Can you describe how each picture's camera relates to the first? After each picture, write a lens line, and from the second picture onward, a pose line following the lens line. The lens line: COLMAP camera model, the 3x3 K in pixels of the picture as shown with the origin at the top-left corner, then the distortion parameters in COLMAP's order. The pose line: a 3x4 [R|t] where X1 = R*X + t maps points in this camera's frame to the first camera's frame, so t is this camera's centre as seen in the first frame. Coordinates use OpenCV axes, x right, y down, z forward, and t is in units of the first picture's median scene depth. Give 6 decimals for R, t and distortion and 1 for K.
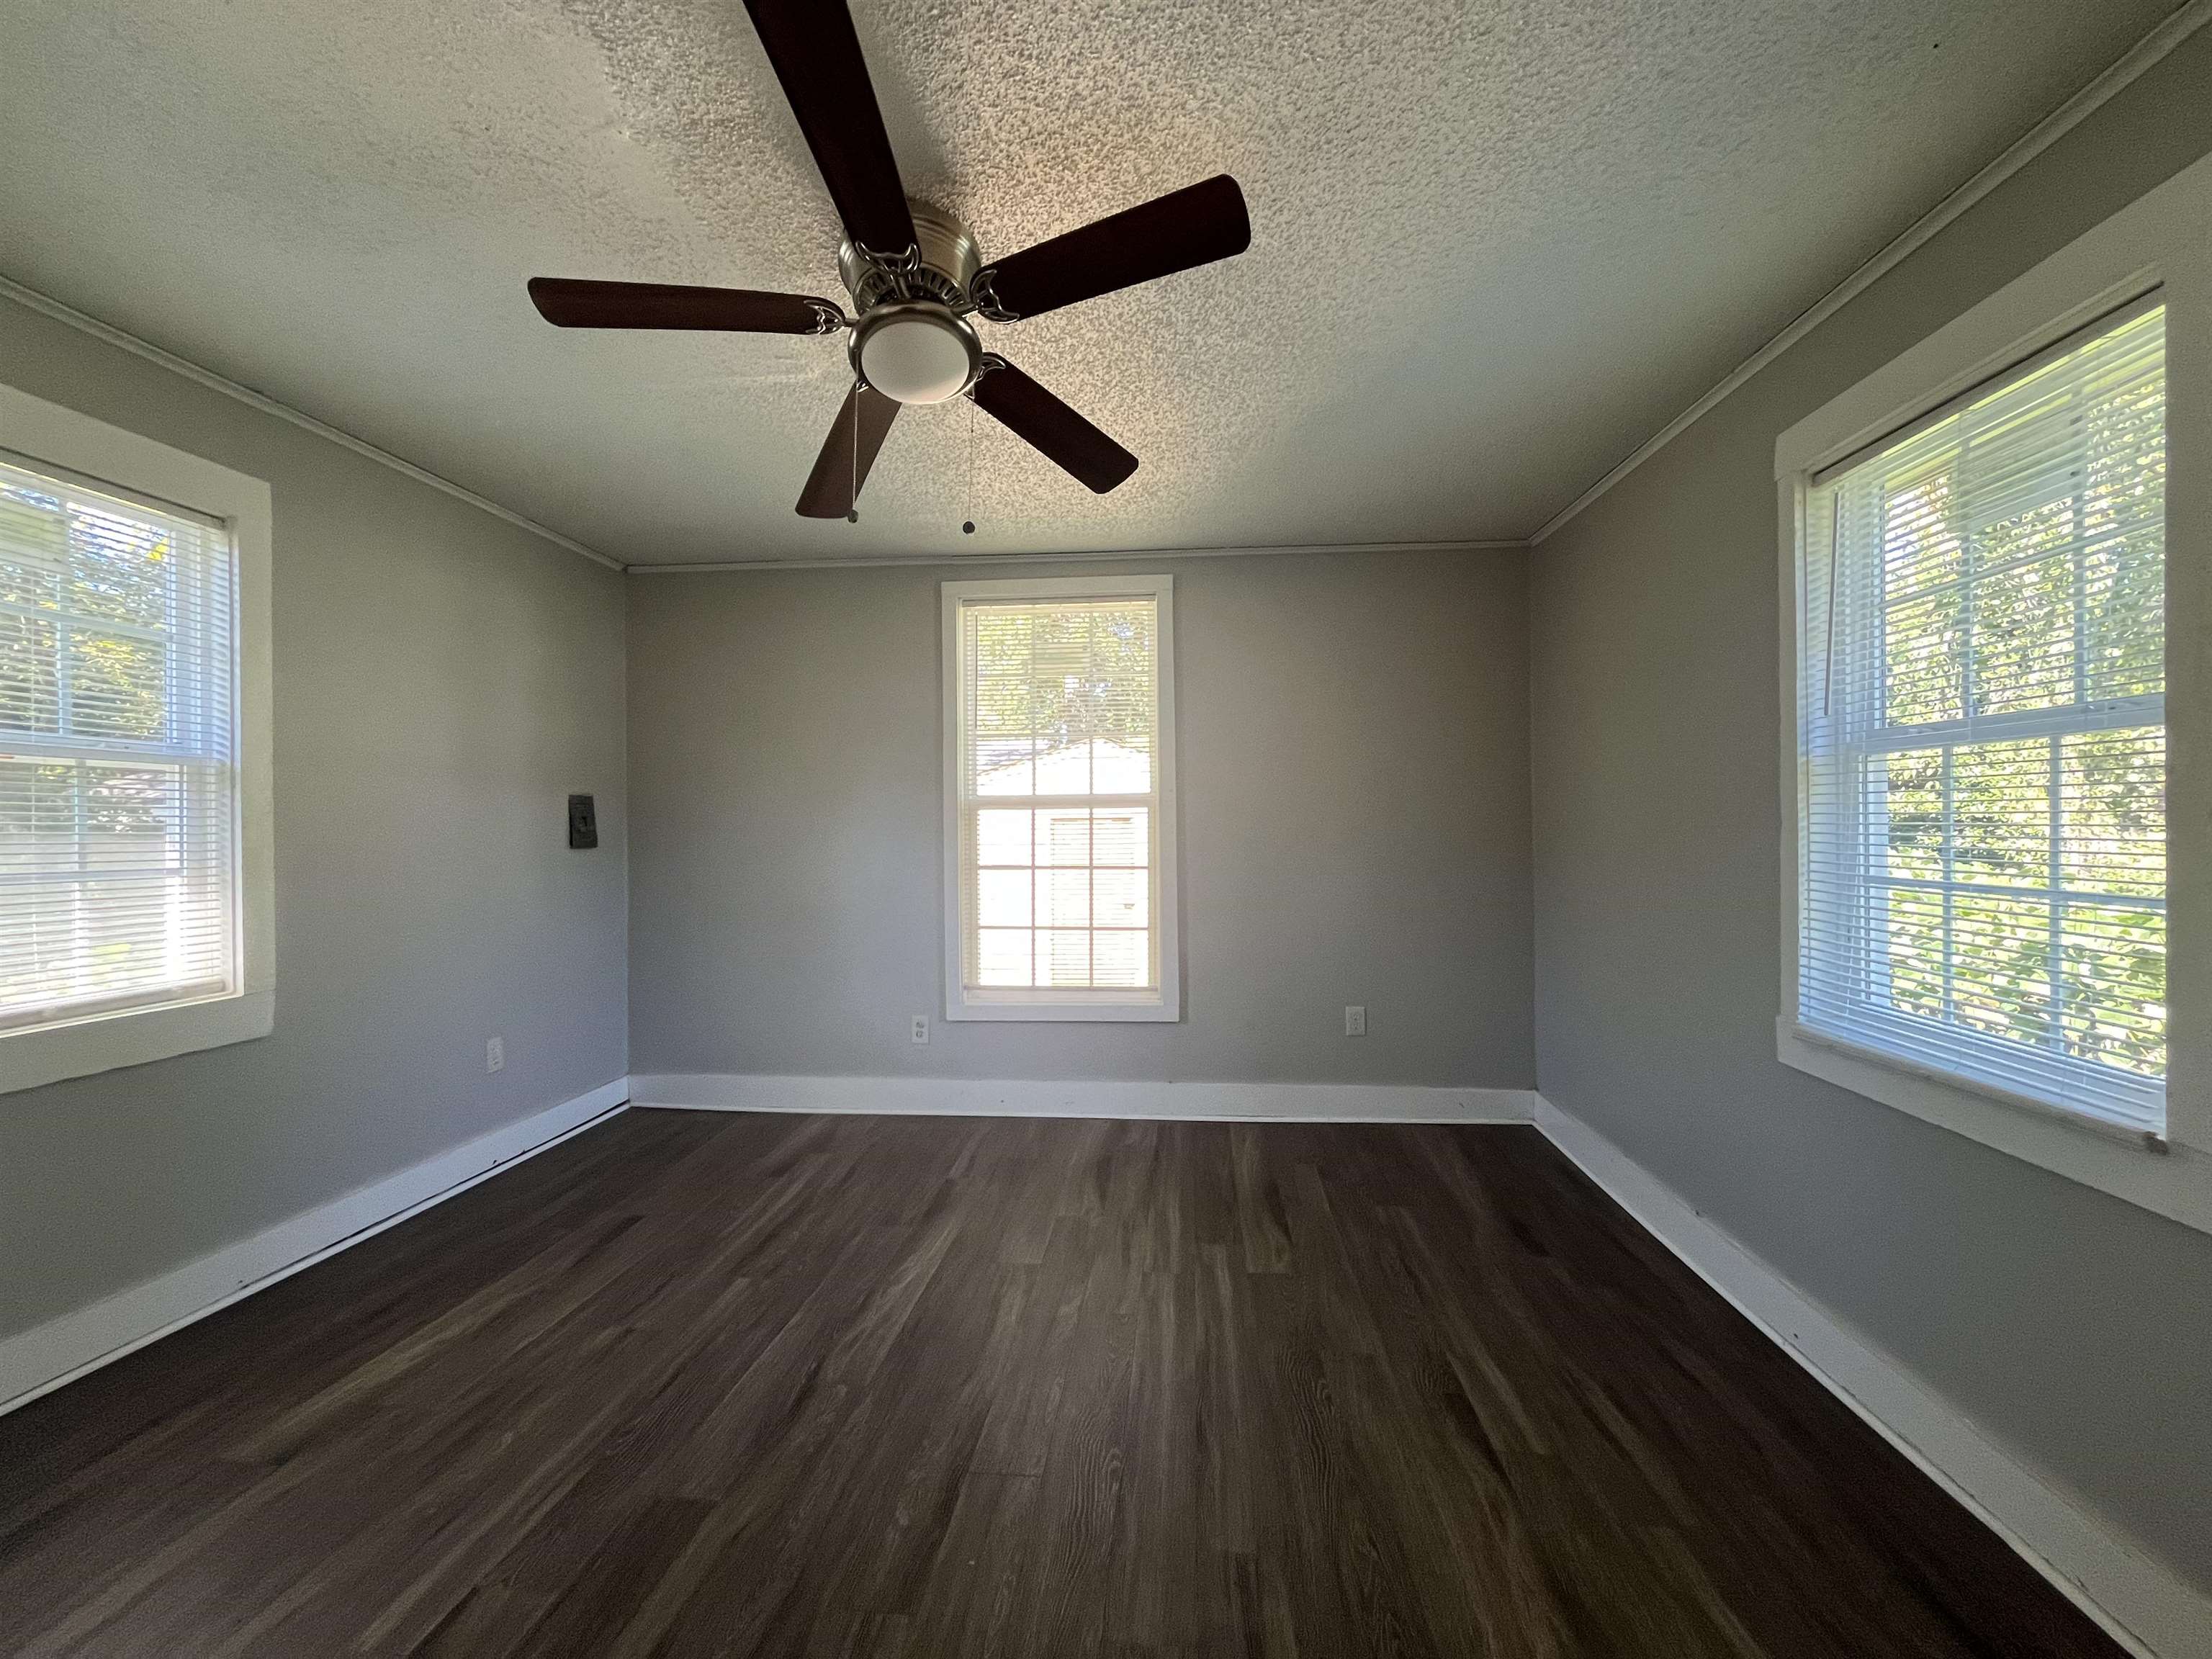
lens RADIAL K [[881.8, 0, 1107.4], [0, 881.8, 830.0], [0, 0, 1]] dist [-0.022832, 0.000226]
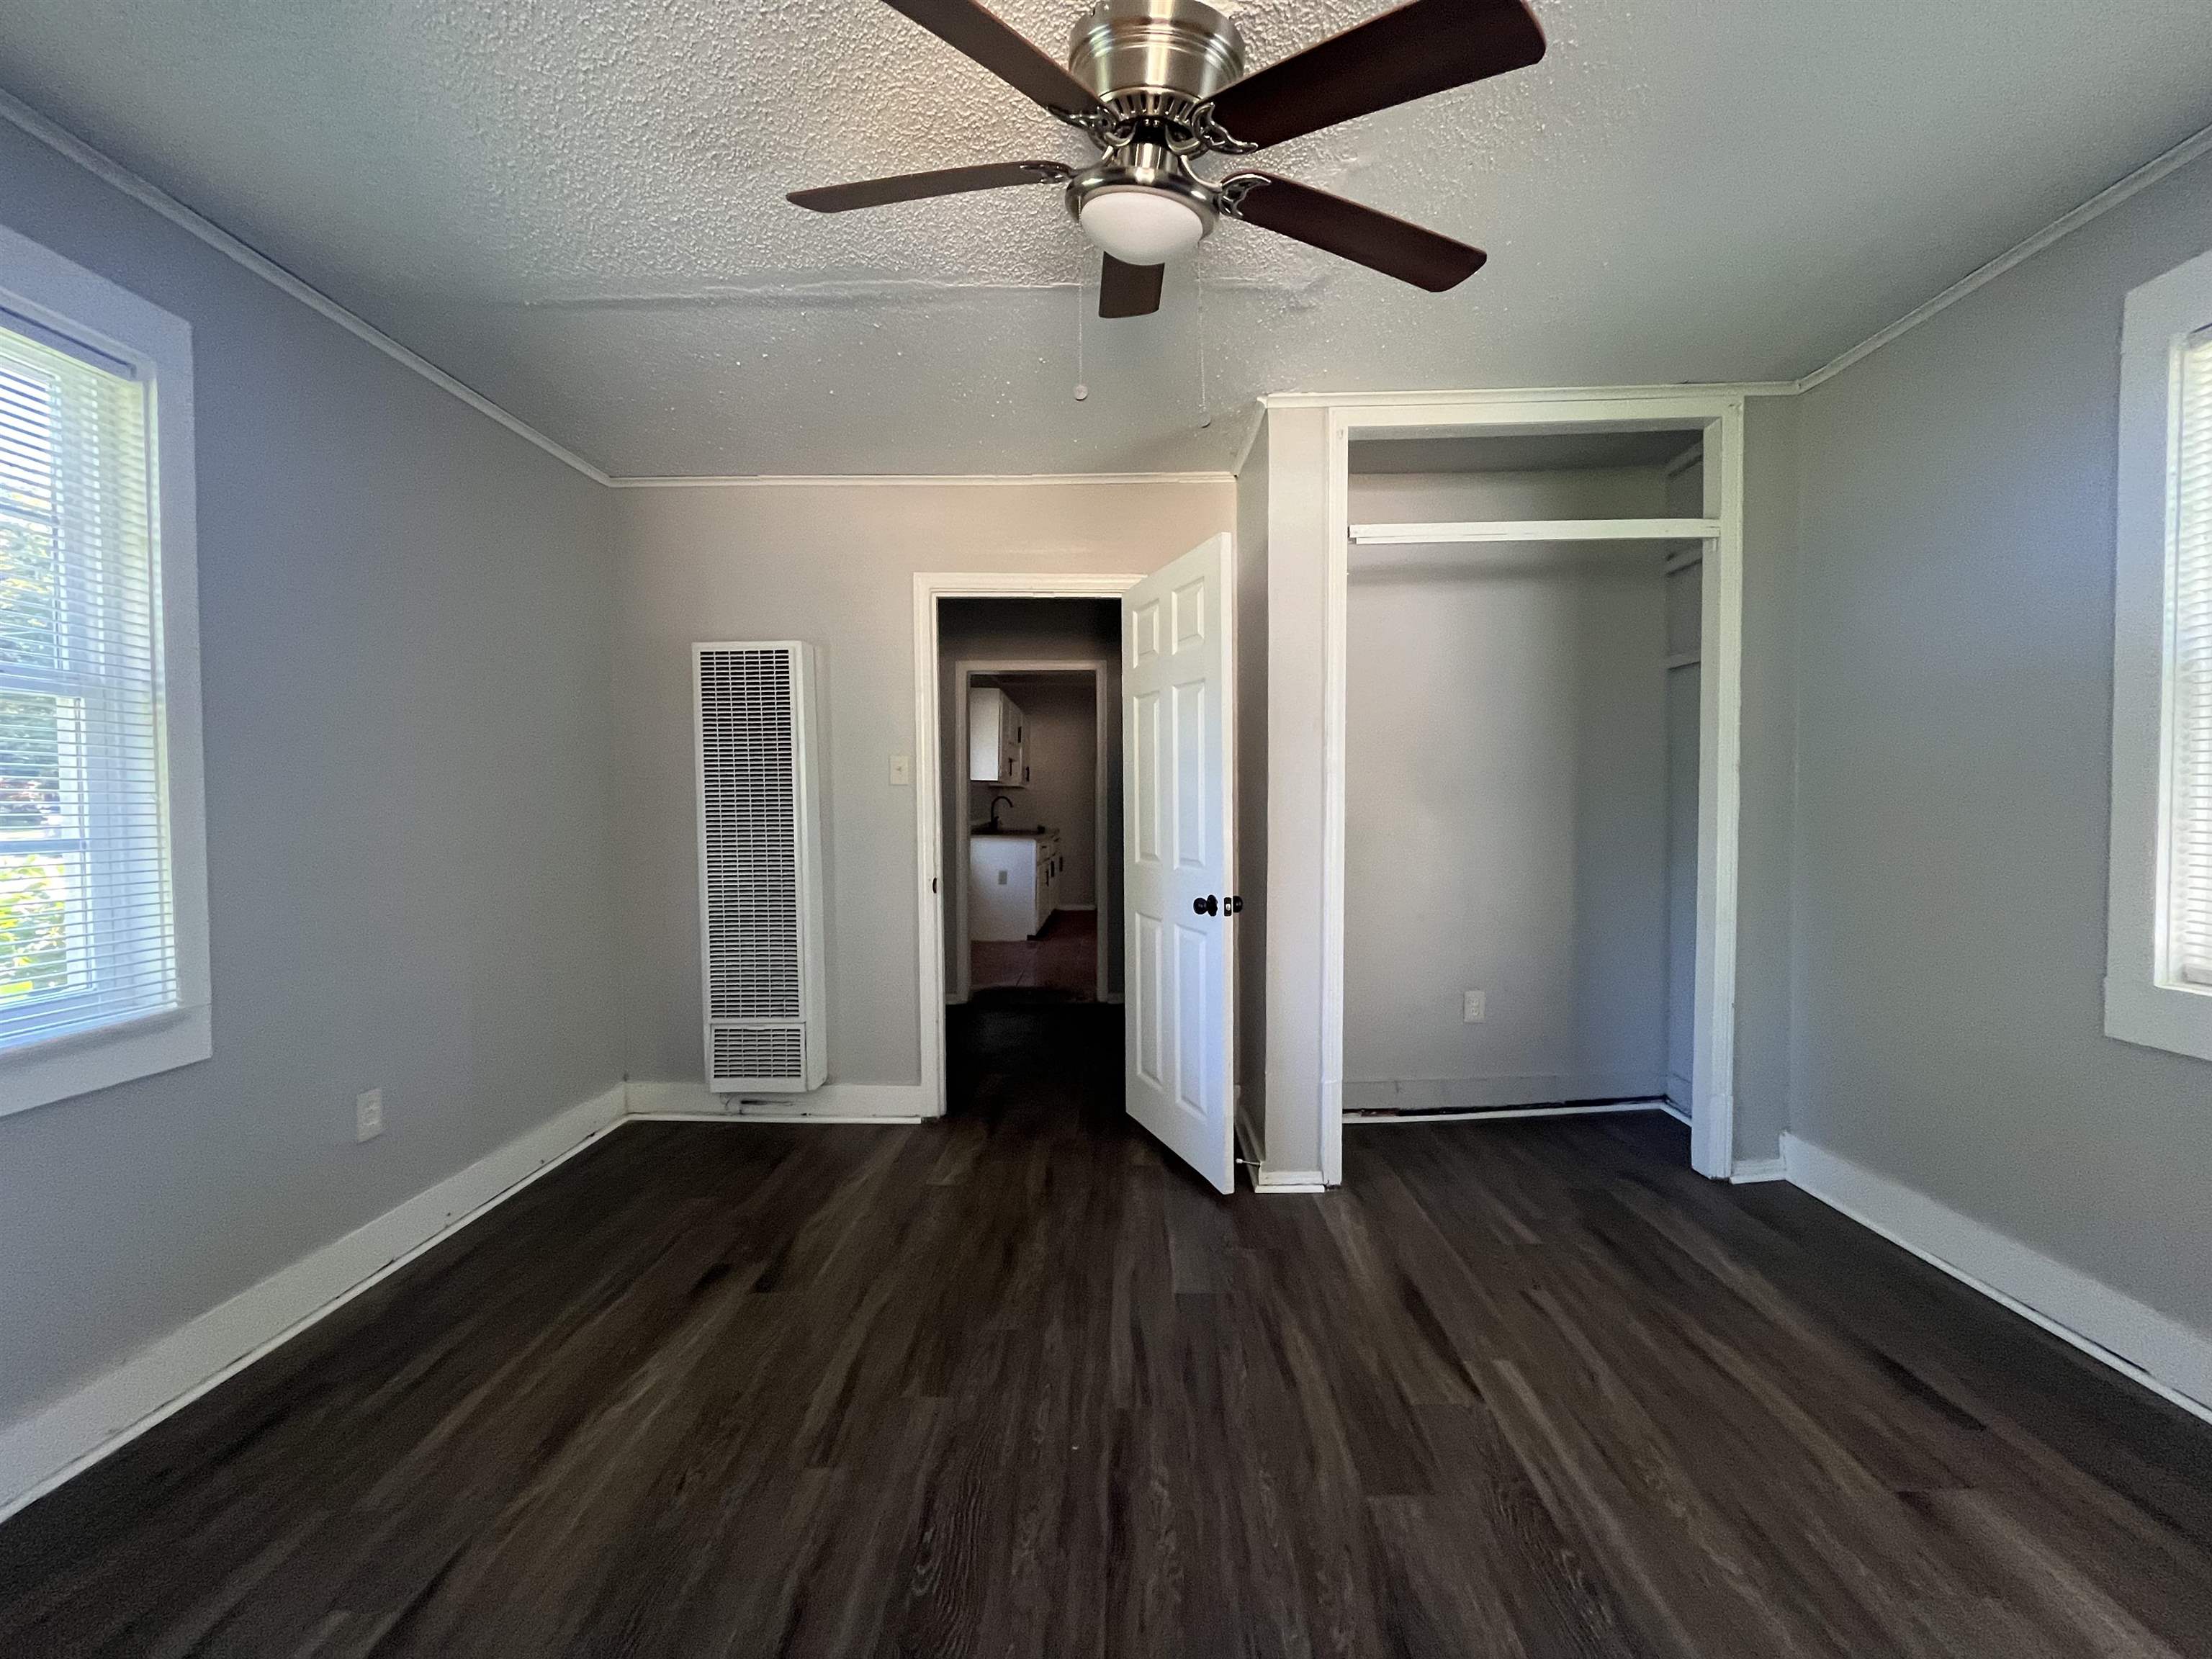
lens RADIAL K [[881.8, 0, 1107.4], [0, 881.8, 824.6], [0, 0, 1]] dist [-0.022832, 0.000226]
pose [[-0.997659, 0.010287, -0.067605, -0.116899], [0.008679, 0.999673, 0.024041, 0.035087], [0.067830, 0.023398, -0.997422, 1.859366]]
